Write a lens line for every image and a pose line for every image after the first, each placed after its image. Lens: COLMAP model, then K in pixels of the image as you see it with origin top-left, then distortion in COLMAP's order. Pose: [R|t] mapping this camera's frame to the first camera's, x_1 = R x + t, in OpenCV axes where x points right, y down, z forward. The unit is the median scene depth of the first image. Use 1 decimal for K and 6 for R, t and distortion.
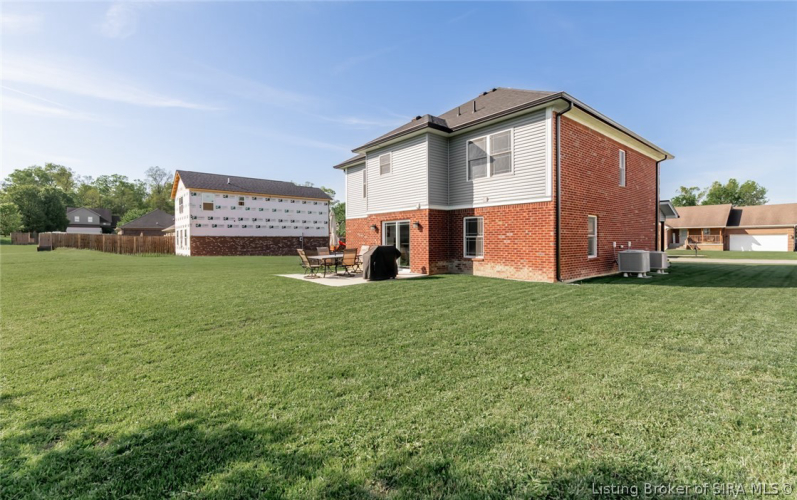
lens RADIAL K [[344.0, 0, 394.5], [0, 344.0, 240.8], [0, 0, 1]] dist [0.002167, 0.000182]
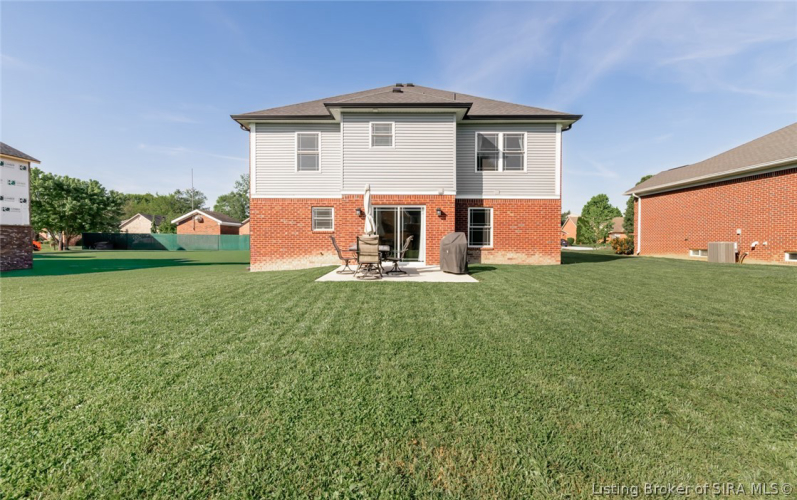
lens RADIAL K [[344.0, 0, 394.5], [0, 344.0, 240.8], [0, 0, 1]] dist [0.002167, 0.000182]
pose [[0.655831, 0.003382, 0.754900, -0.722263], [-0.005335, 0.999986, 0.000155, 0.031774], [-0.754889, -0.004129, 0.655840, 0.518920]]
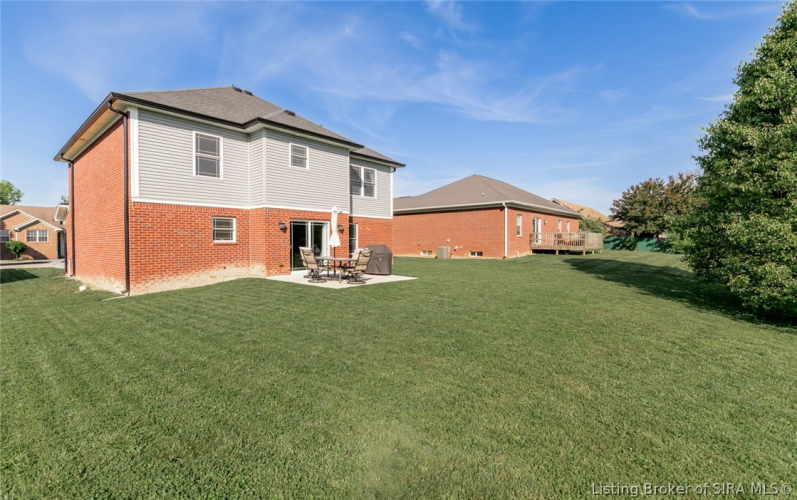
lens RADIAL K [[364.8, 0, 398.5], [0, 364.8, 250.0], [0, 0, 1]] dist [-0.000355, 0.000322]
pose [[-0.159103, -0.018319, 0.987092, -1.186962], [0.005503, 0.999796, 0.019442, 0.006940], [-0.987247, 0.008525, -0.158970, 1.045703]]
